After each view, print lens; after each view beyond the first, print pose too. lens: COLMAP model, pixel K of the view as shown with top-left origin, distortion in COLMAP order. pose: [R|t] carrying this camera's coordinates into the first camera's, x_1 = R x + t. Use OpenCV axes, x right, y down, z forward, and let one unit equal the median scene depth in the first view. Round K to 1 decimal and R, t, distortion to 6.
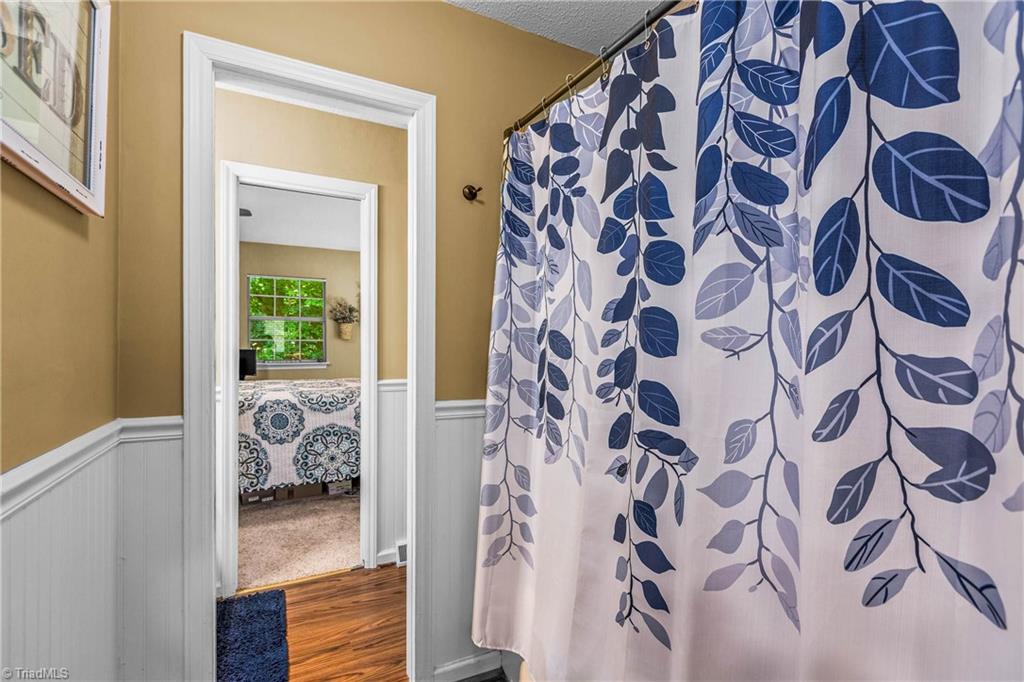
lens RADIAL K [[461.3, 0, 510.0], [0, 461.3, 349.7], [0, 0, 1]] dist [0.000921, -0.000503]
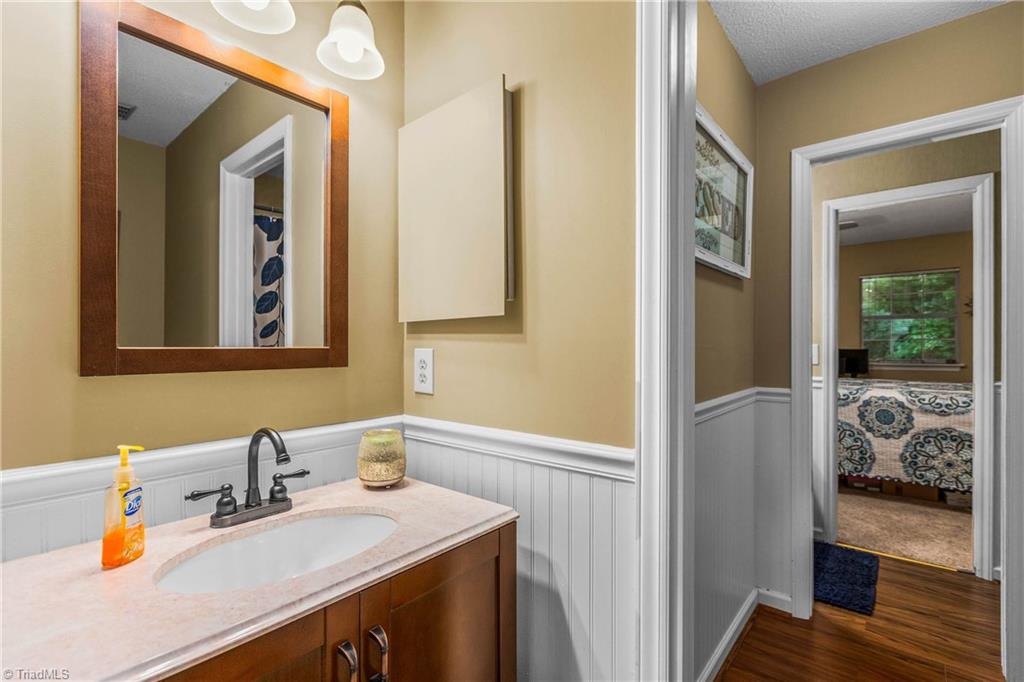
lens RADIAL K [[461.3, 0, 502.0], [0, 461.3, 343.6], [0, 0, 1]] dist [0.000921, -0.000503]
pose [[0.368056, -0.006974, -0.929777, 0.161880], [-0.004929, 0.999943, -0.009451, 0.001763], [0.929790, 0.008062, 0.368001, -0.205262]]
